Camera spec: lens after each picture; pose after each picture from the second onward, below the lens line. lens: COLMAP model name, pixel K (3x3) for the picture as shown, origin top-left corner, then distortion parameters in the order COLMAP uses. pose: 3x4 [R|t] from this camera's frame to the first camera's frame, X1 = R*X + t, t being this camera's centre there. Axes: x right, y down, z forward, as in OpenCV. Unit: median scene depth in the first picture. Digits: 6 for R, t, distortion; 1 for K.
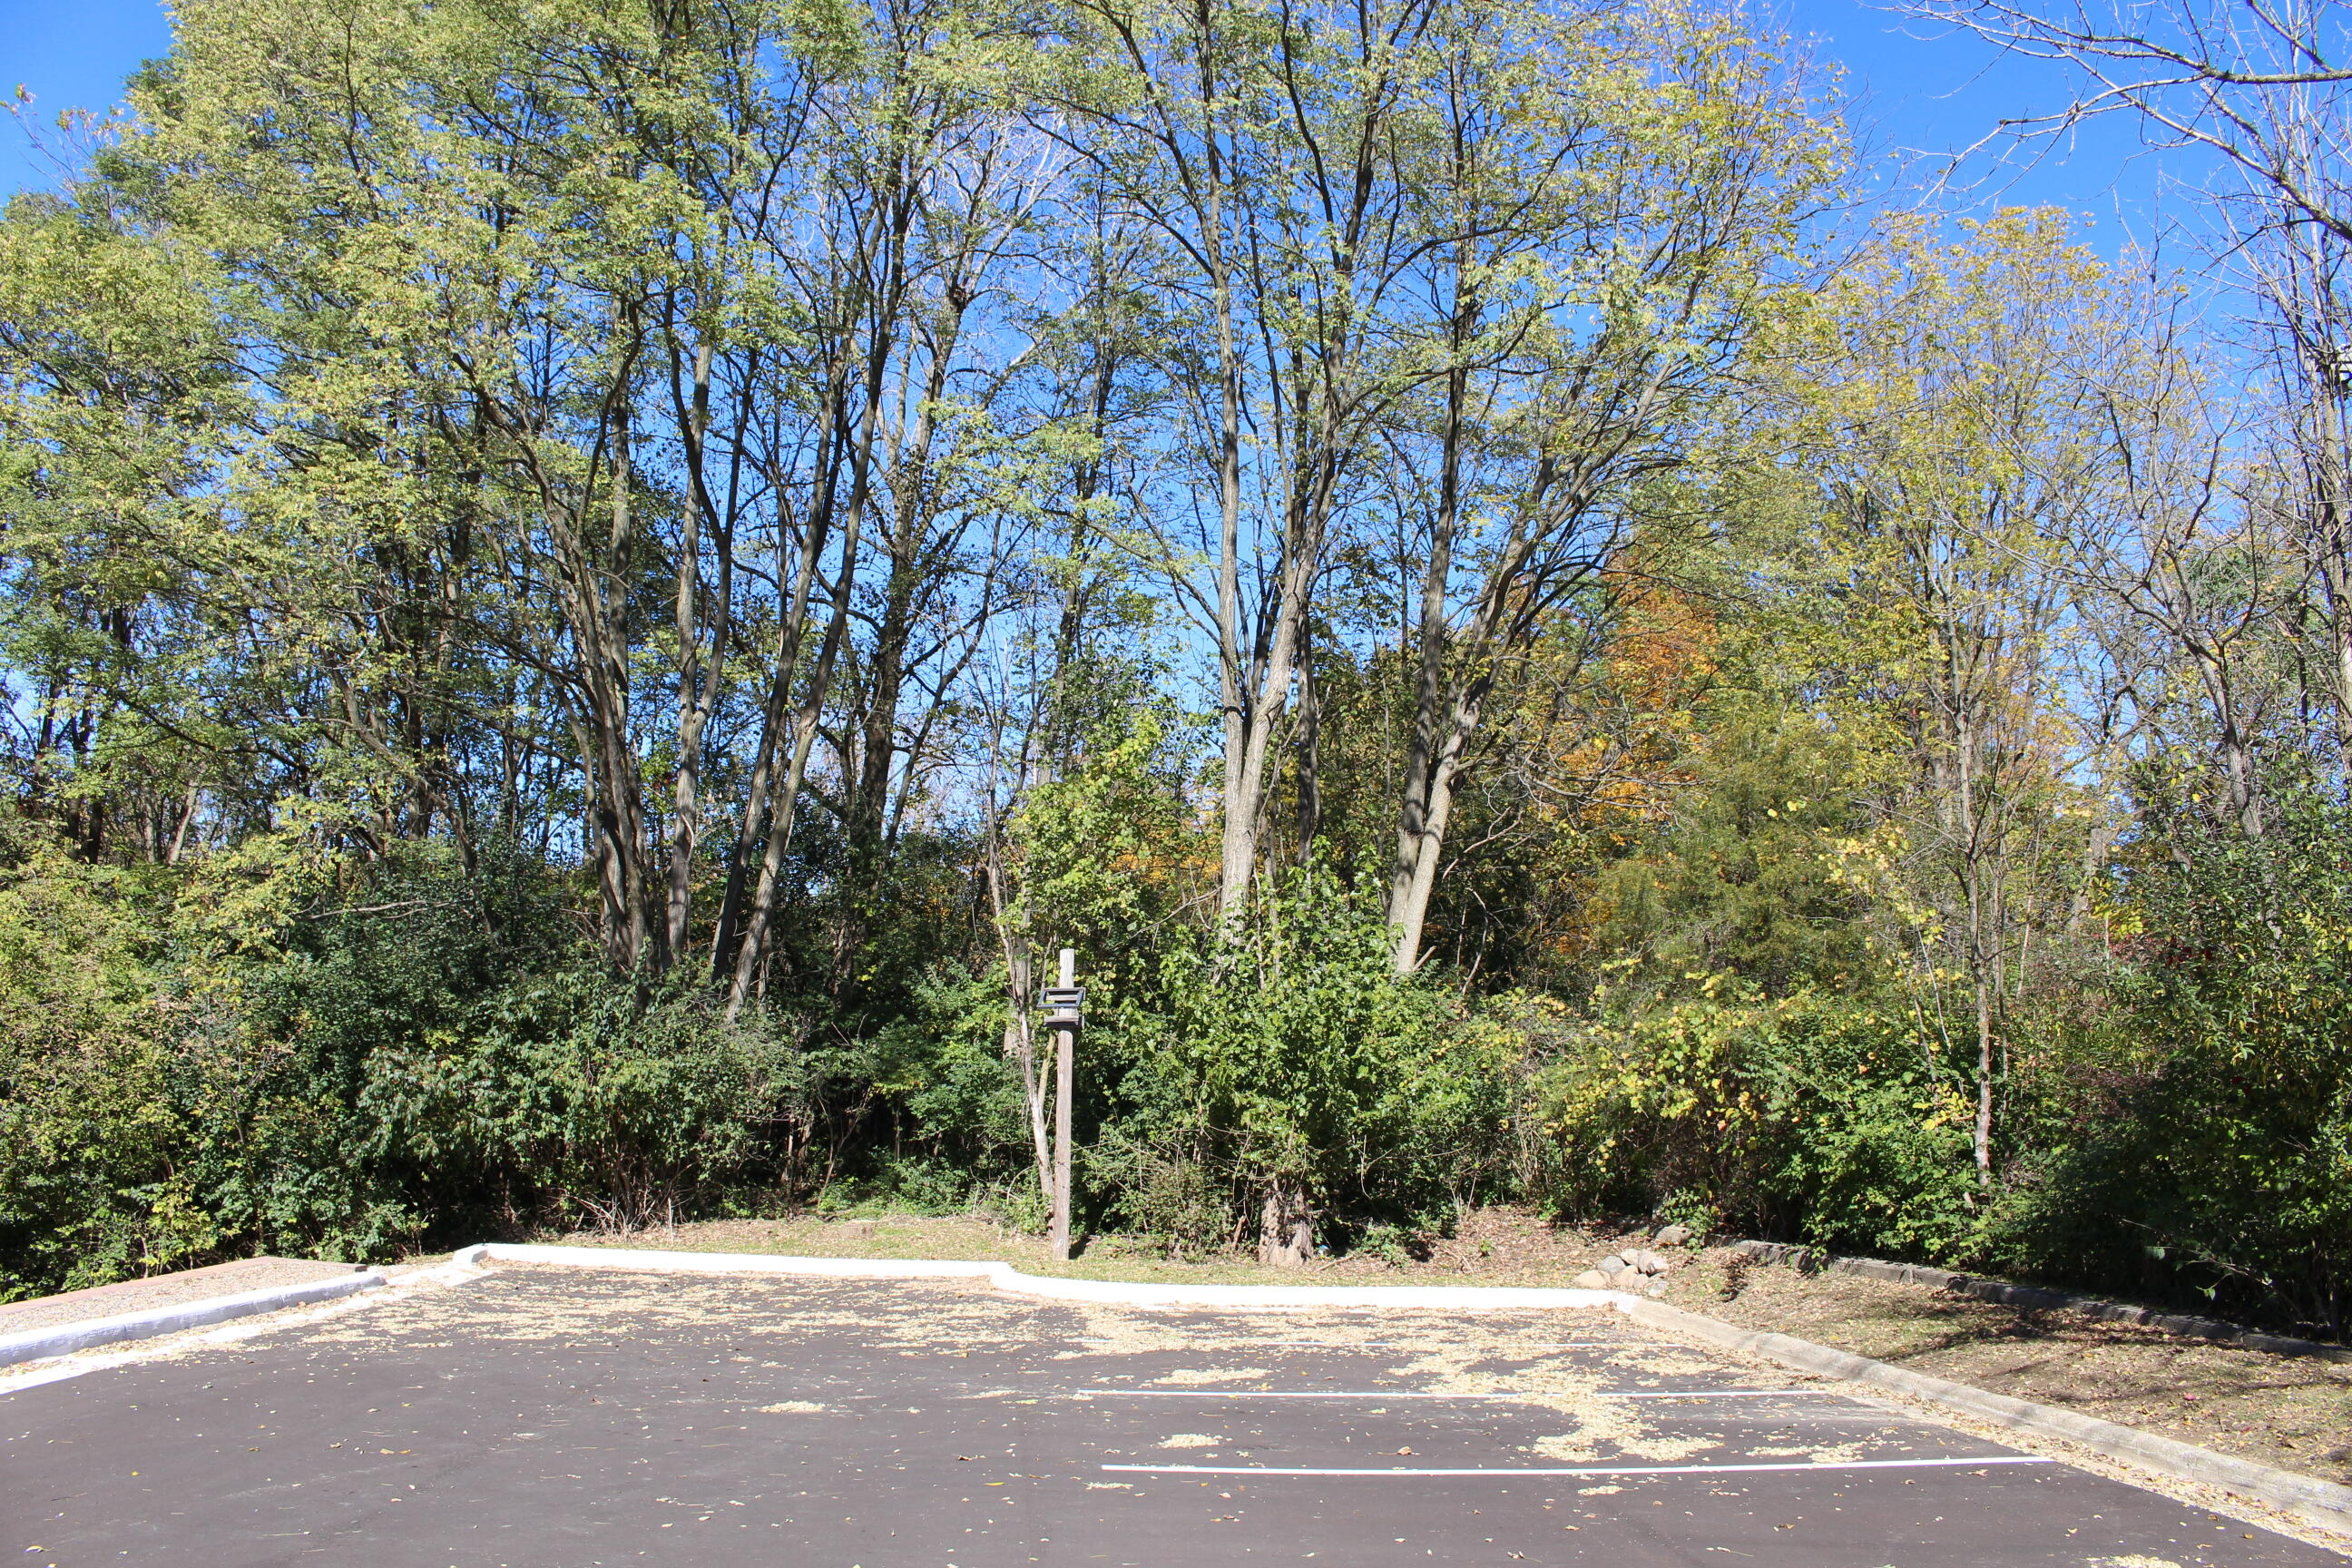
lens RADIAL K [[1933.4, 0, 1175.0], [0, 1933.4, 782.0], [0, 0, 1]] dist [-0.167161, 0.126384]
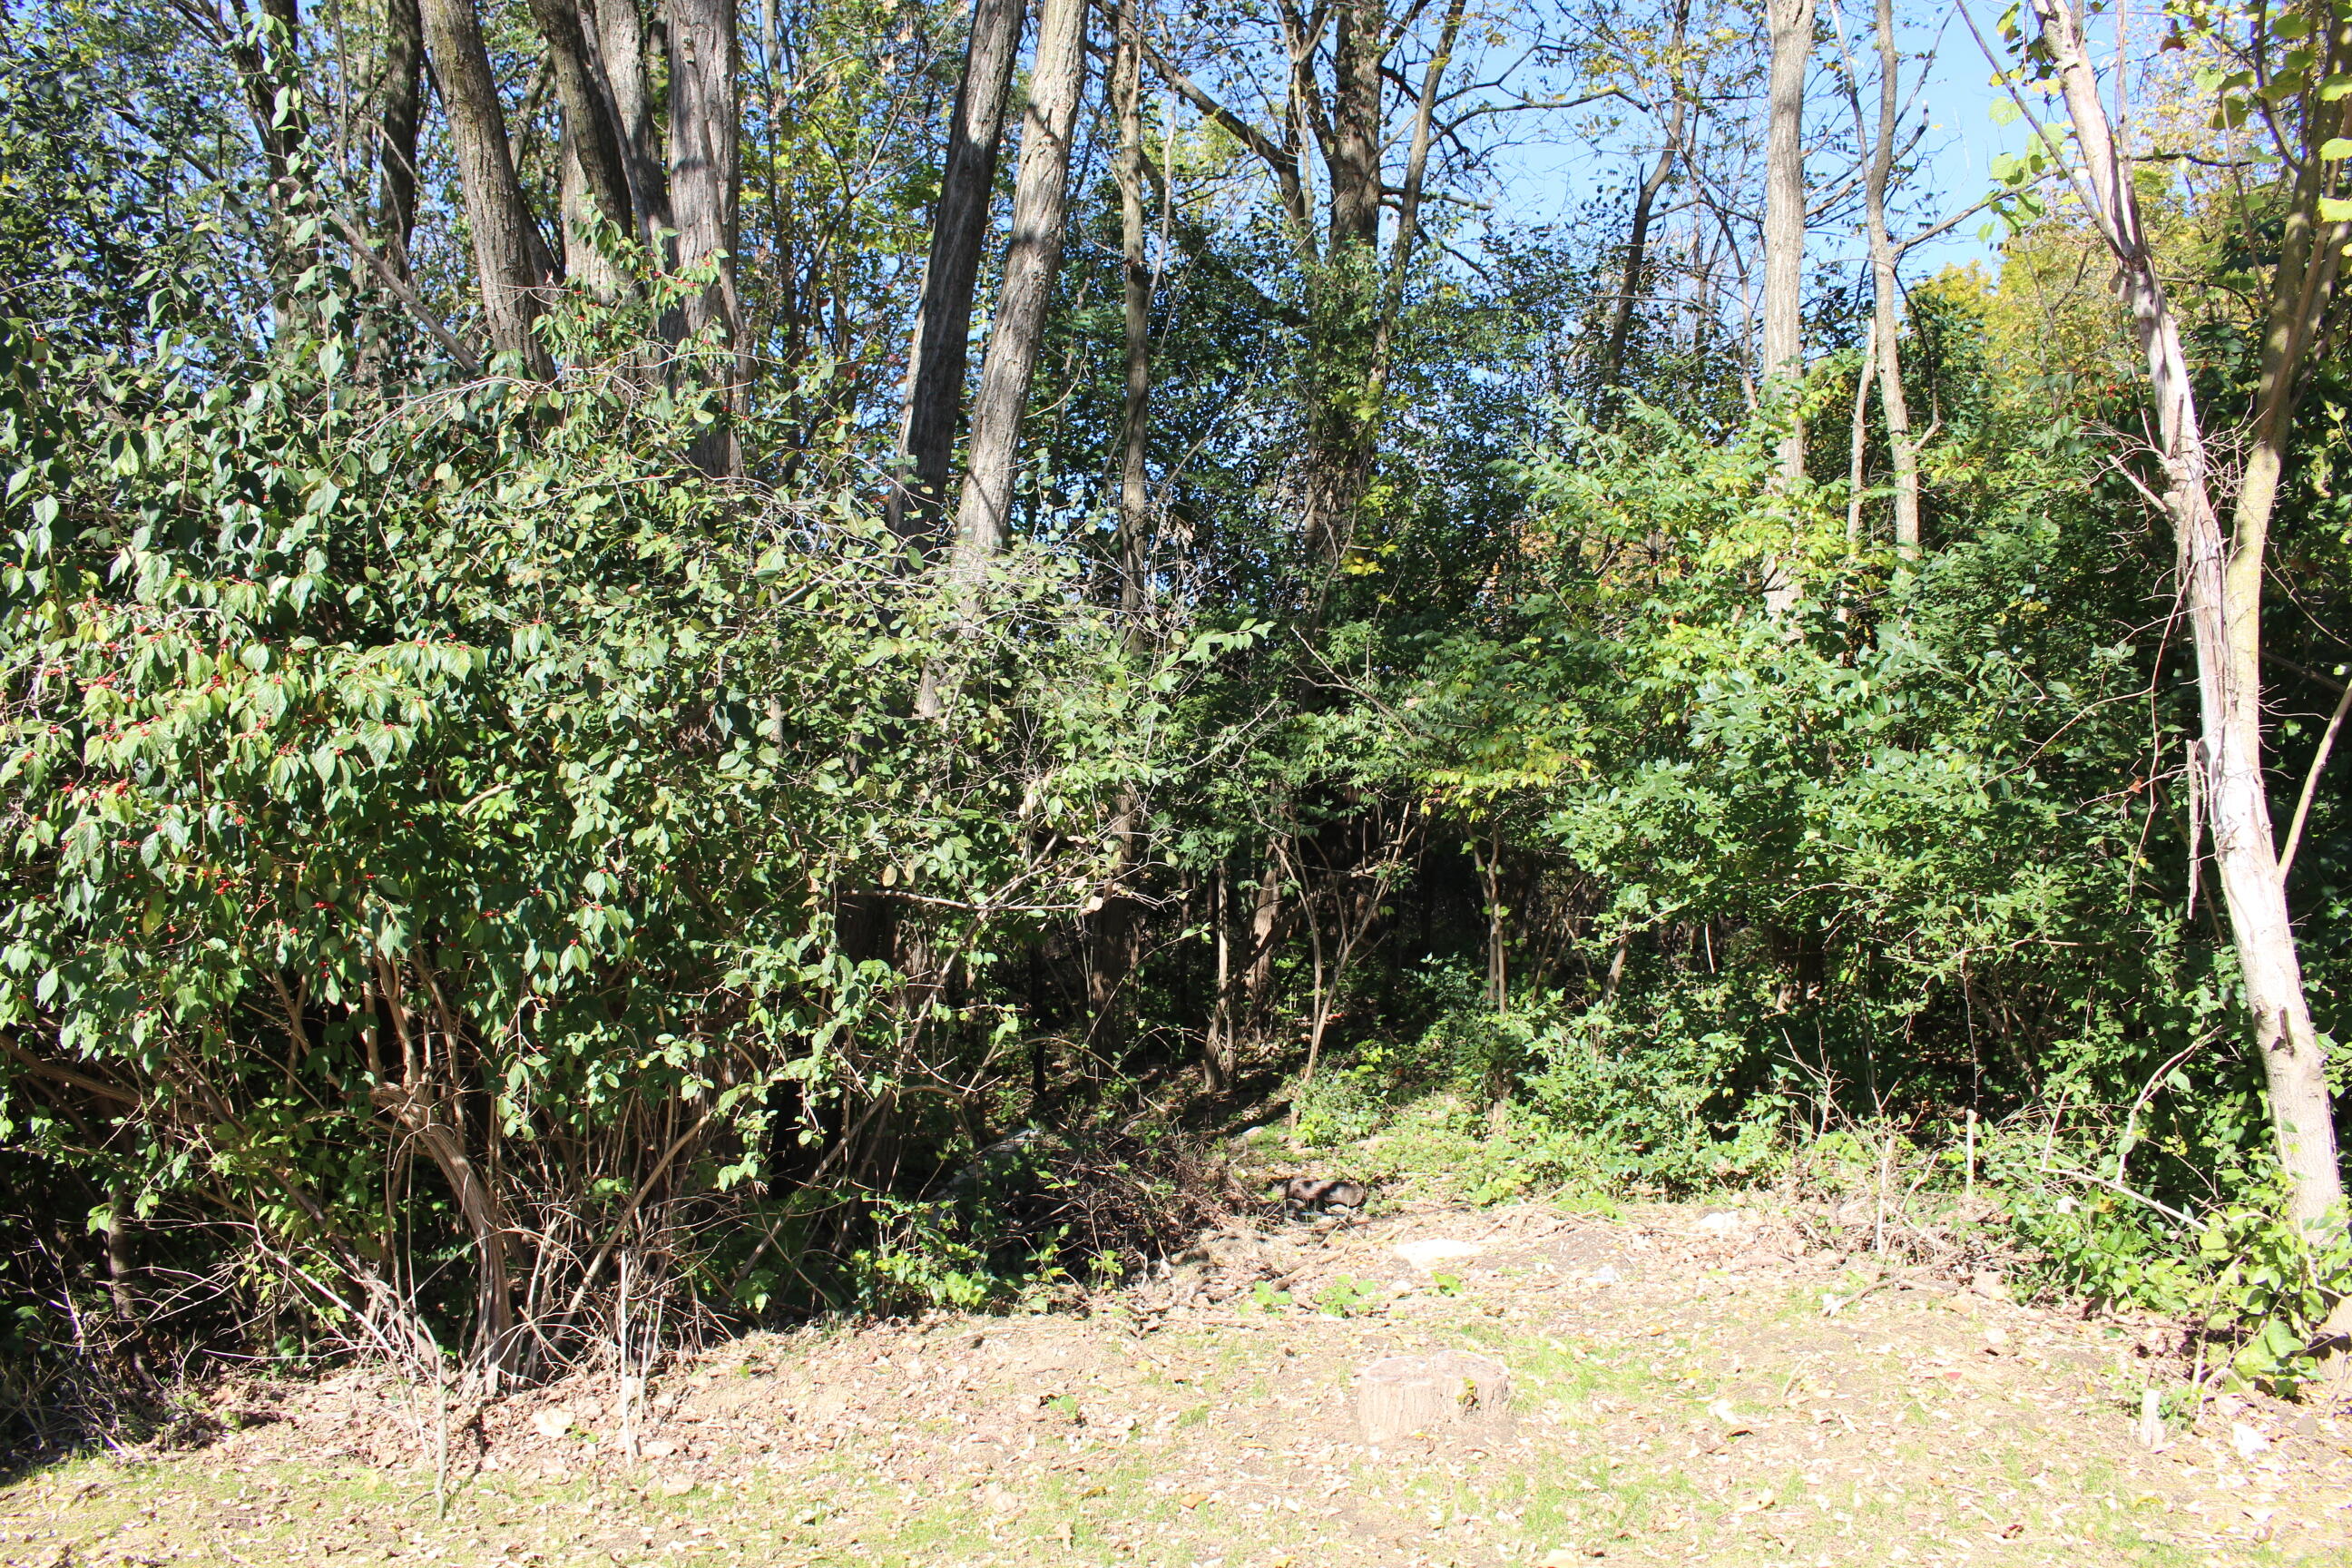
lens RADIAL K [[1933.4, 0, 1177.8], [0, 1933.4, 777.9], [0, 0, 1]] dist [-0.167161, 0.126384]
pose [[0.966504, -0.061718, -0.249120, -0.117800], [0.089265, 0.990891, 0.100832, 0.121641], [0.240628, -0.119692, 0.963209, 0.681851]]
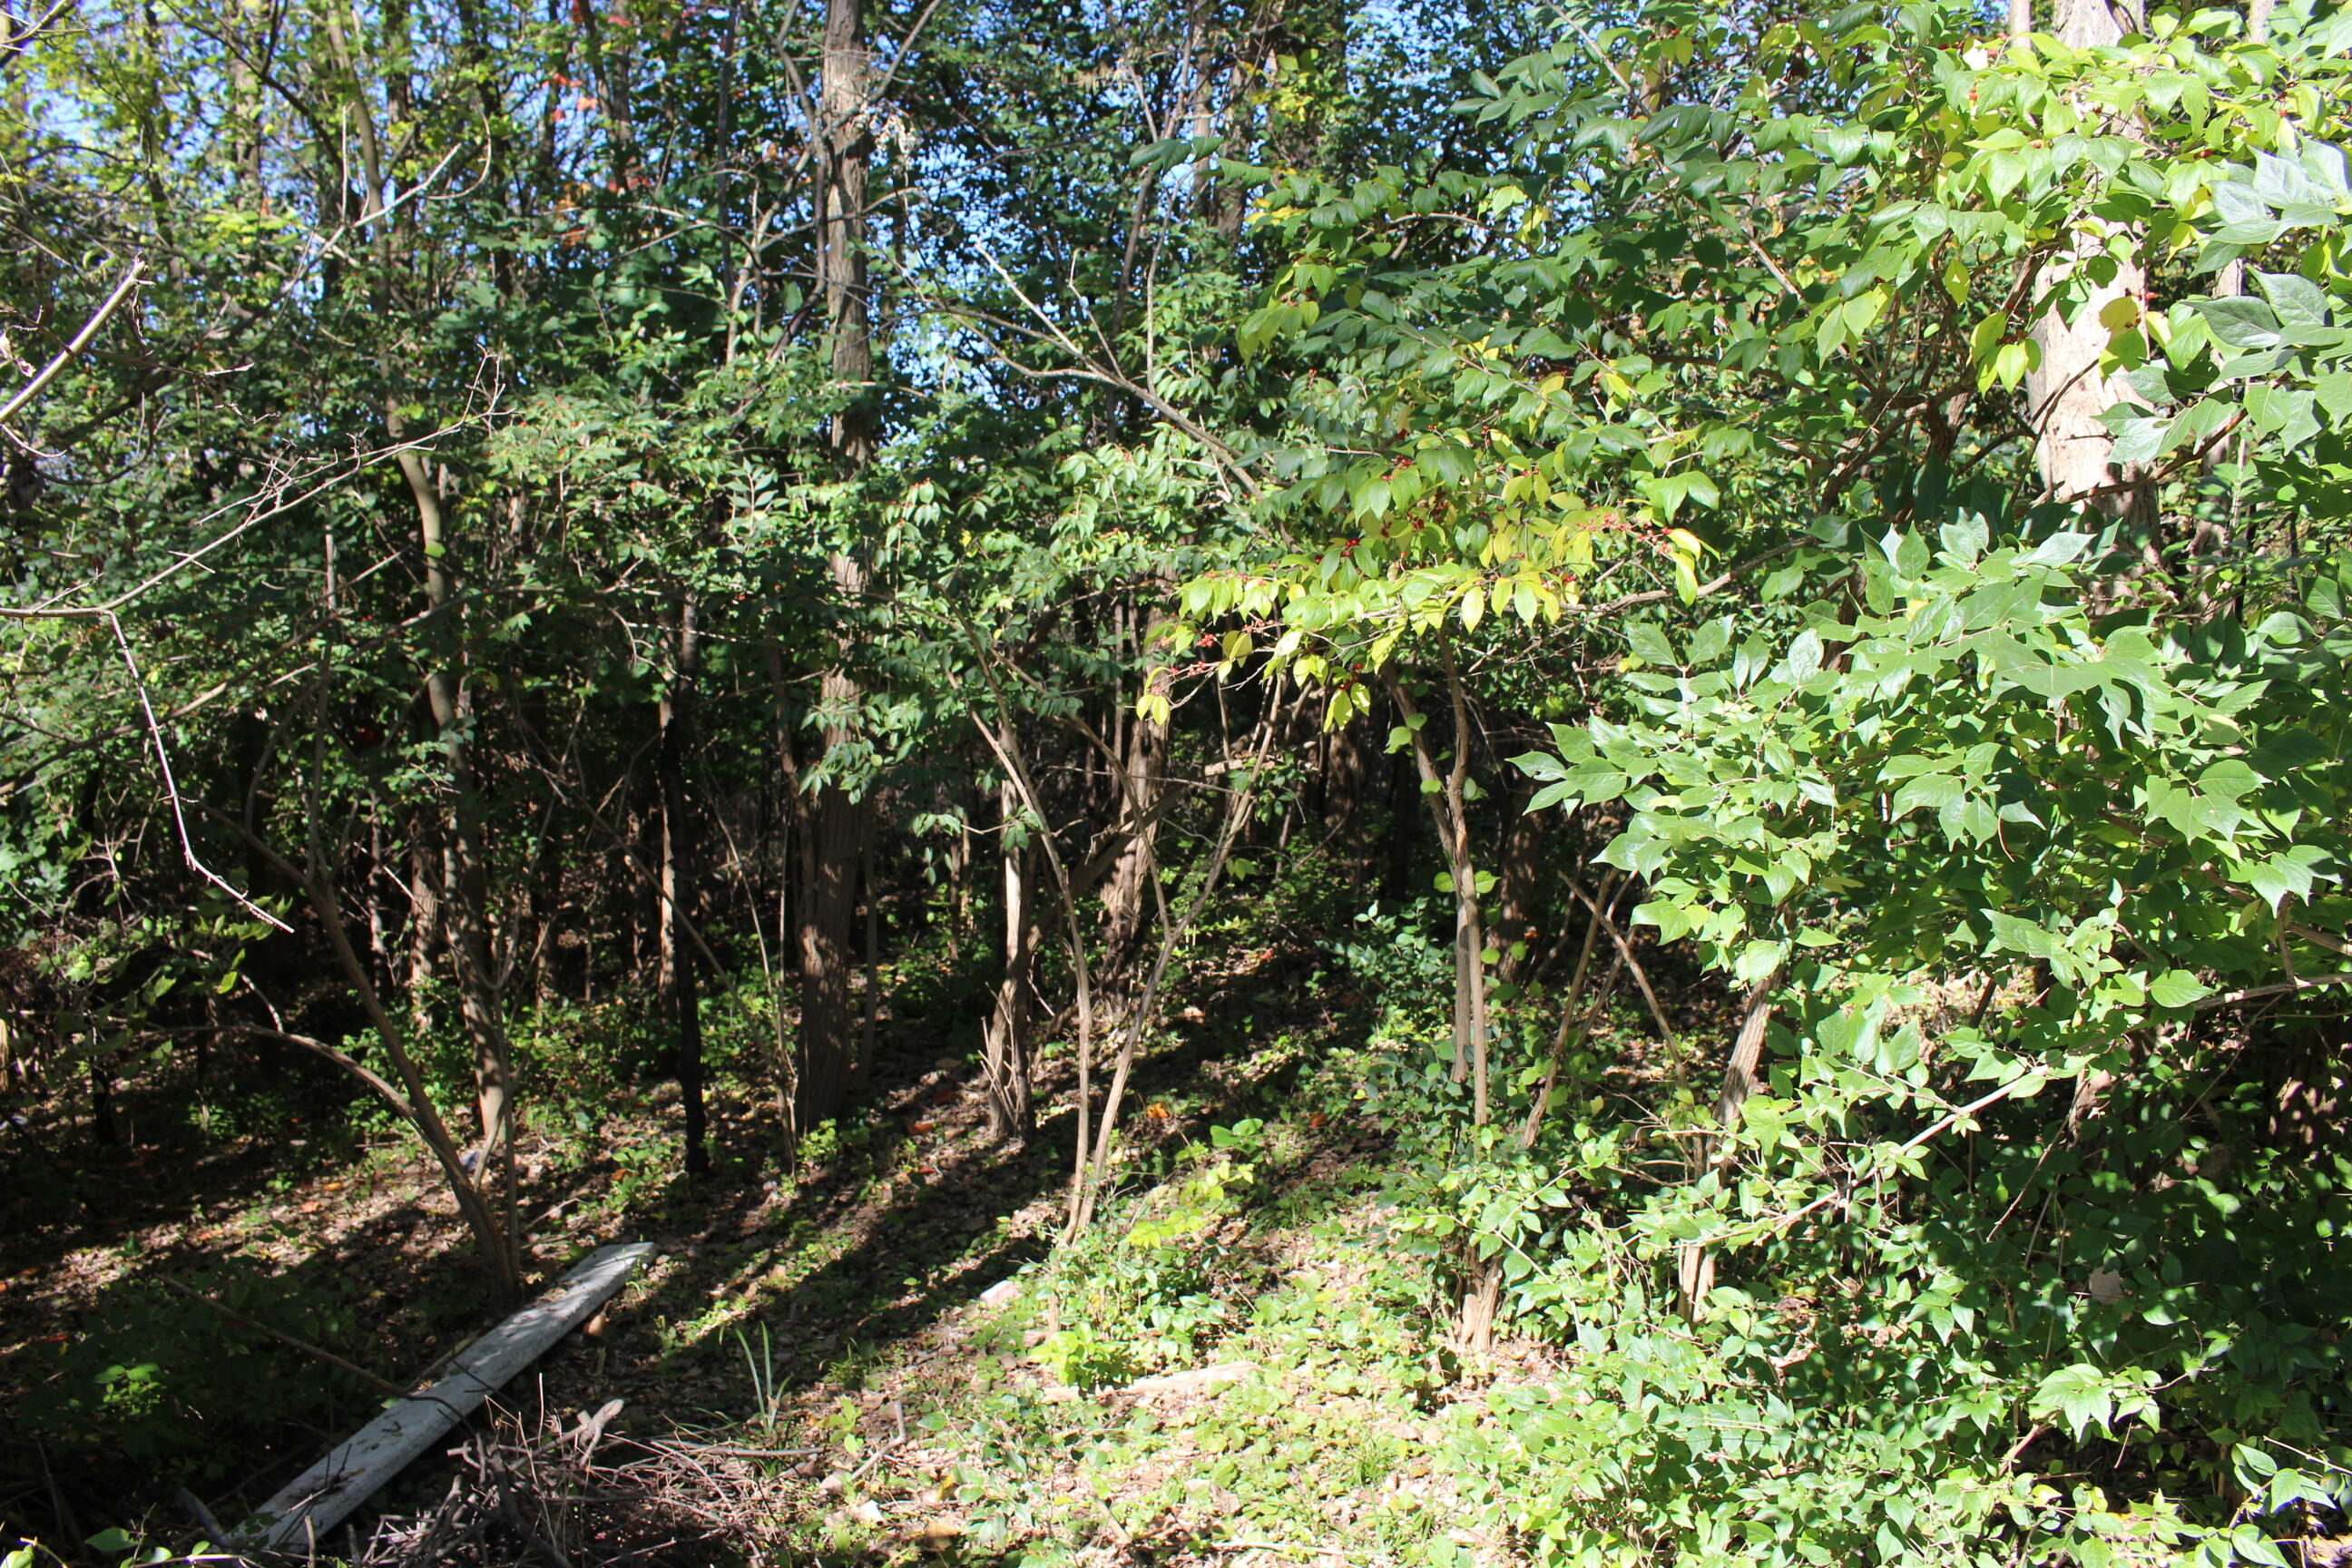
lens RADIAL K [[1933.4, 0, 1187.4], [0, 1933.4, 764.4], [0, 0, 1]] dist [-0.167161, 0.126384]
pose [[0.958169, -0.056938, -0.280482, -0.124286], [0.115437, 0.973644, 0.196702, 0.135800], [0.261890, -0.220852, 0.939488, 0.809071]]
